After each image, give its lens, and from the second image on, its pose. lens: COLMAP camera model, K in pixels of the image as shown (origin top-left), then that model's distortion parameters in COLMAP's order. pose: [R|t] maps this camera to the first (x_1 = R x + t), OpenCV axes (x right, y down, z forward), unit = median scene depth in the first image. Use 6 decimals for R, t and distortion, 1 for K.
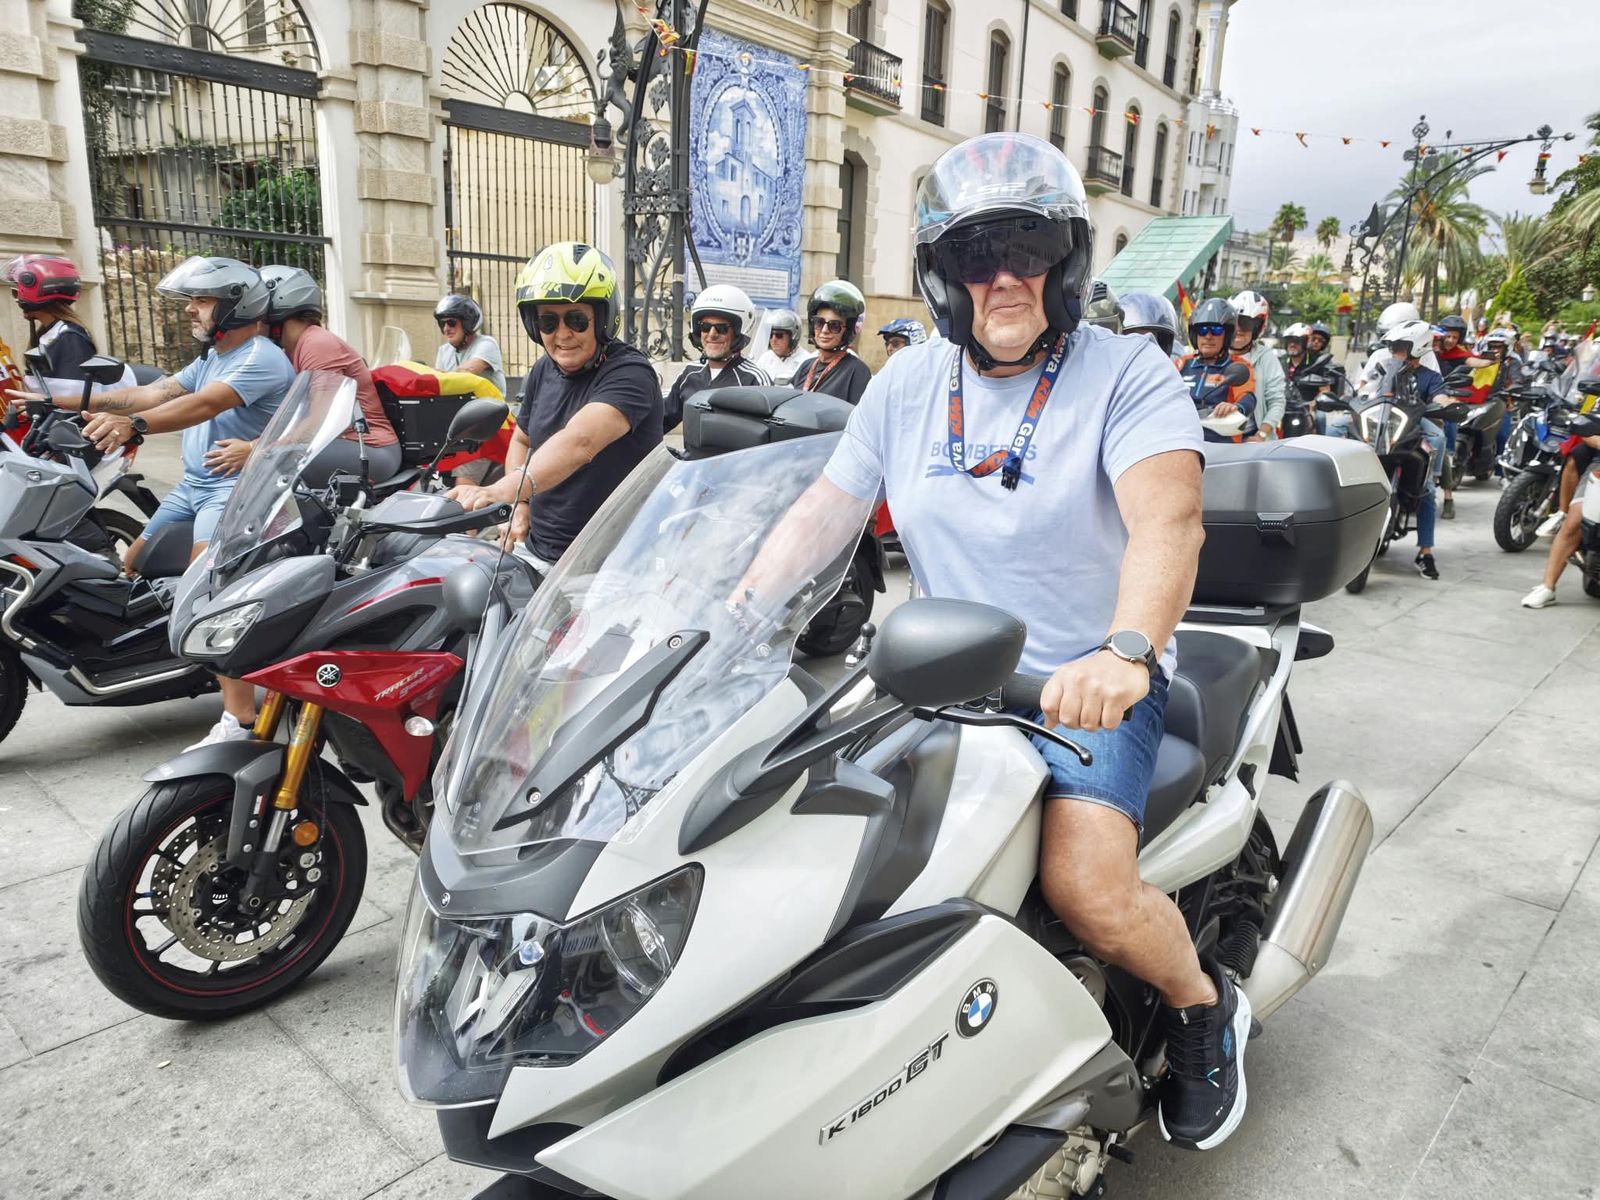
lens RADIAL K [[1105.7, 0, 803.2], [0, 1105.7, 582.9], [0, 0, 1]] dist [0.059451, -0.046719]
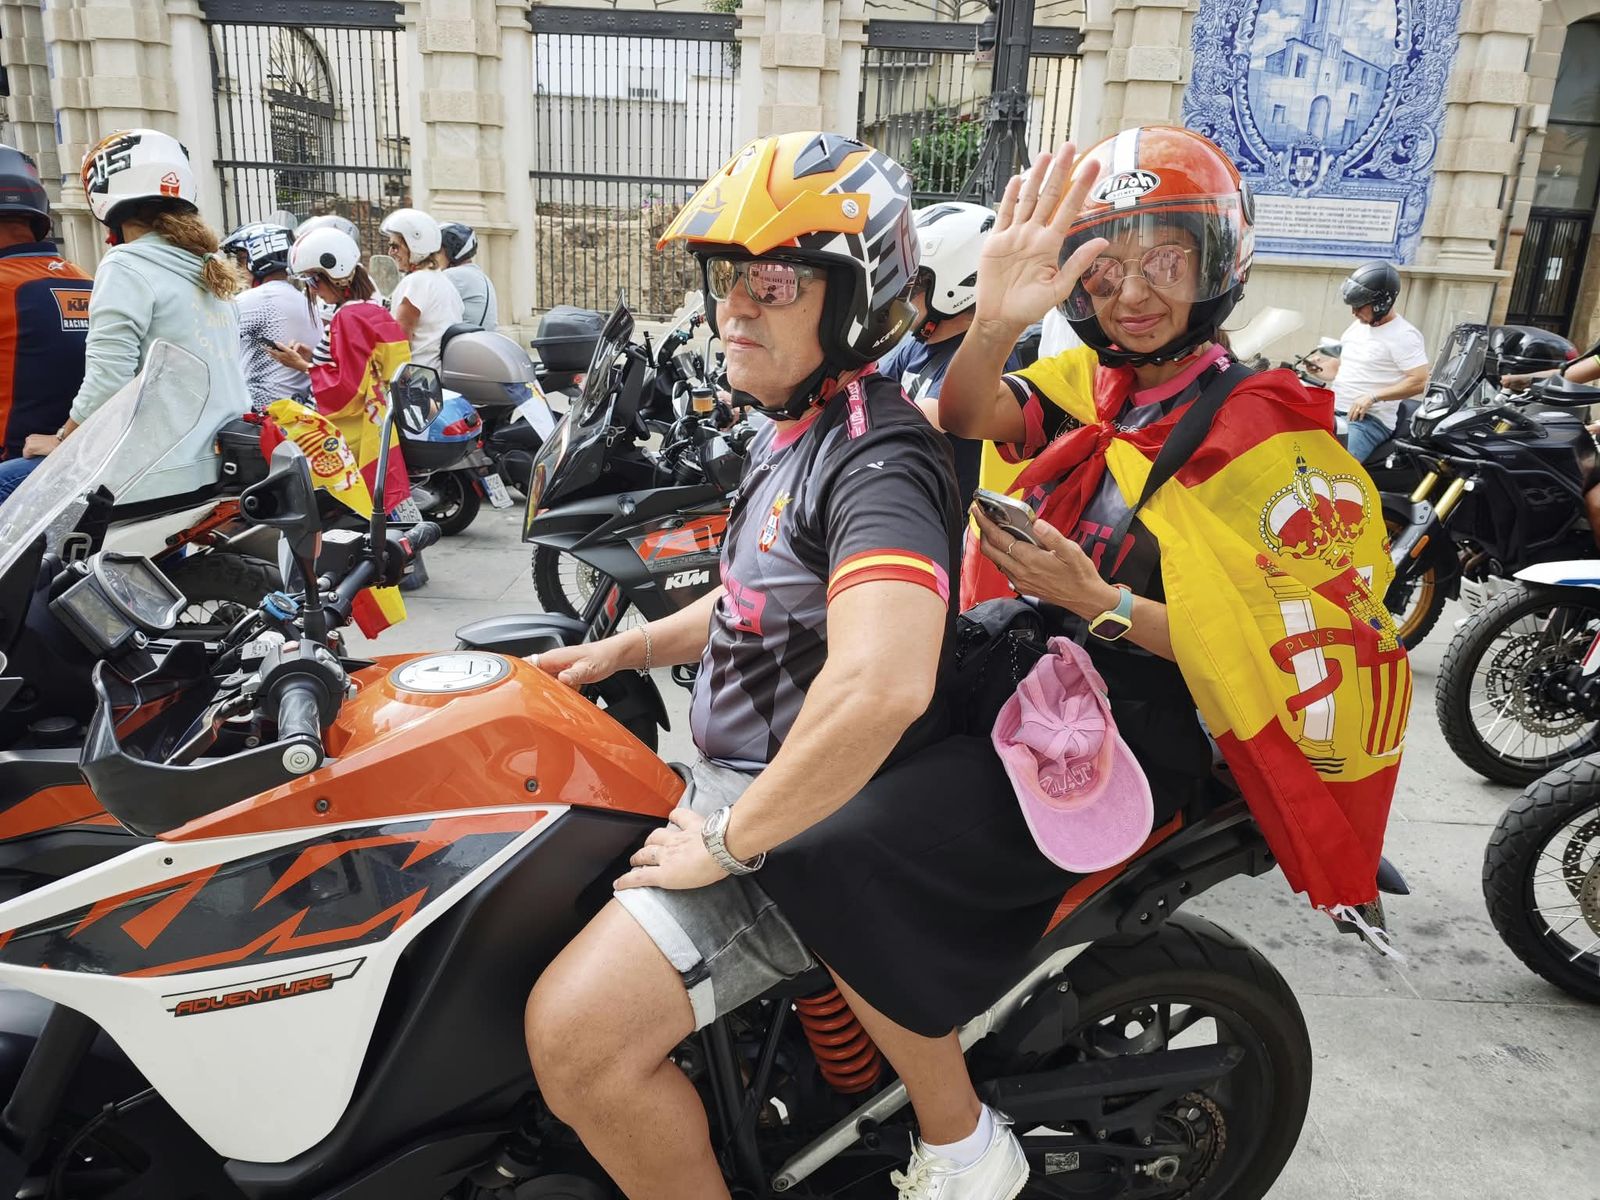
lens RADIAL K [[1104.2, 0, 827.6], [0, 1104.2, 590.6], [0, 0, 1]] dist [0.000197, -0.006563]
pose [[0.673016, 0.208343, -0.709678, 0.288405], [-0.185685, 0.976371, 0.110545, -0.053937], [0.715941, 0.057378, 0.695799, 0.281369]]
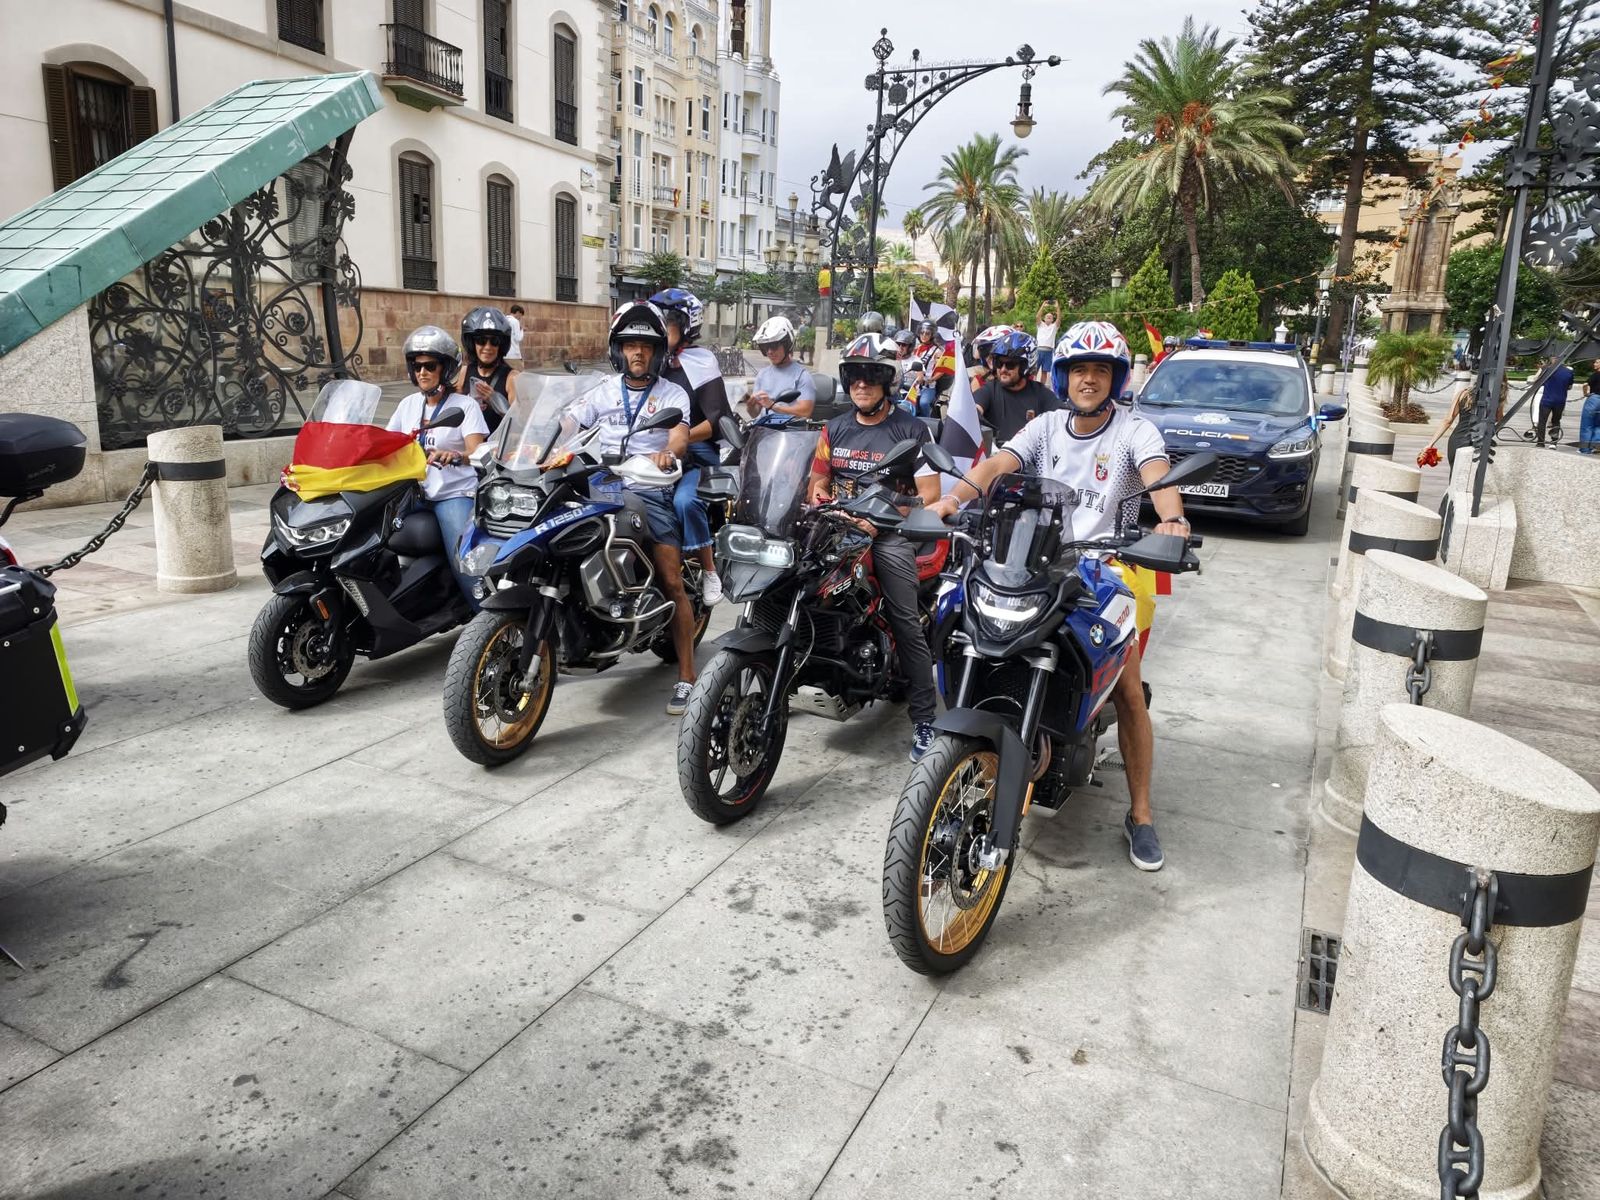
lens RADIAL K [[1136.0, 0, 780.9], [0, 1136.0, 589.4], [0, 0, 1]] dist [0.024512, -0.004860]
pose [[0.957774, -0.068612, 0.279214, 0.440716], [0.066334, 0.997642, 0.017611, -0.113988], [-0.279764, 0.001655, 0.960067, 0.524827]]
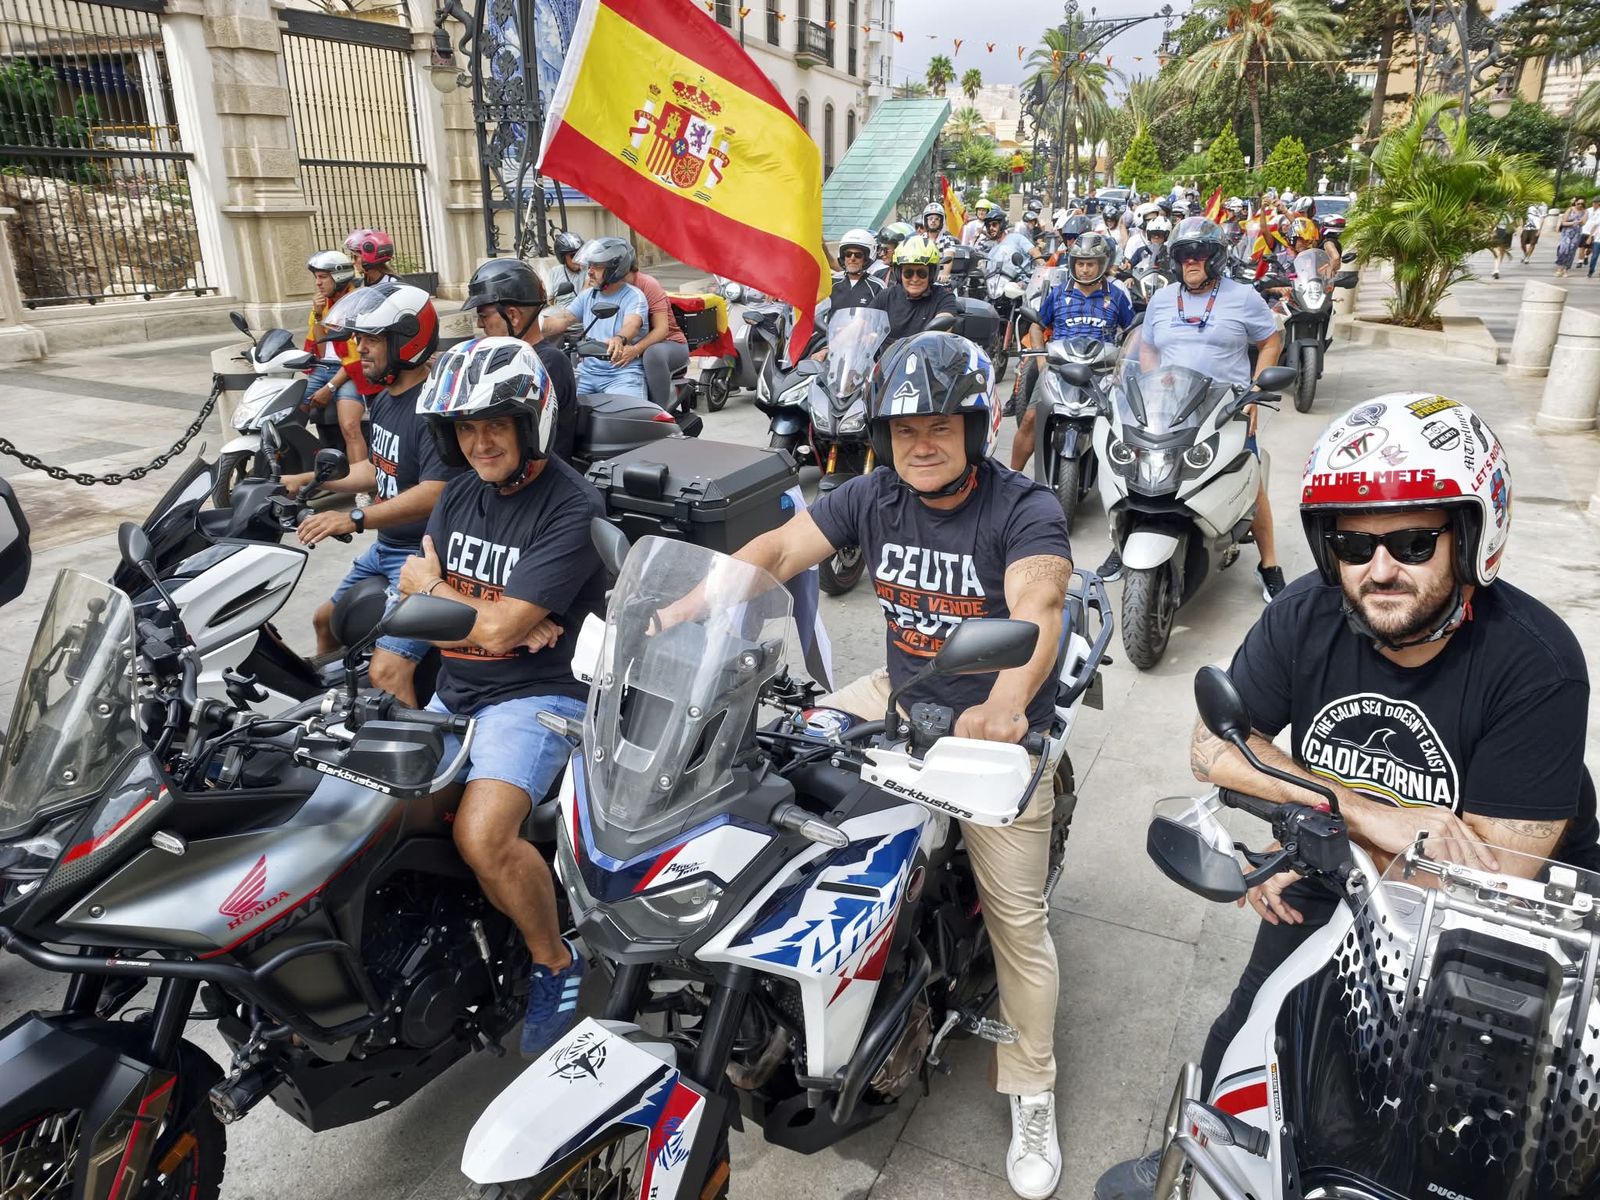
lens RADIAL K [[1125.0, 0, 834.3], [0, 1125.0, 602.9], [0, 0, 1]] dist [-0.002398, 0.056066]
pose [[0.950670, -0.142460, 0.275557, -0.141048], [0.106392, 0.984168, 0.141754, 0.010559], [-0.291389, -0.105445, 0.950775, -0.148691]]
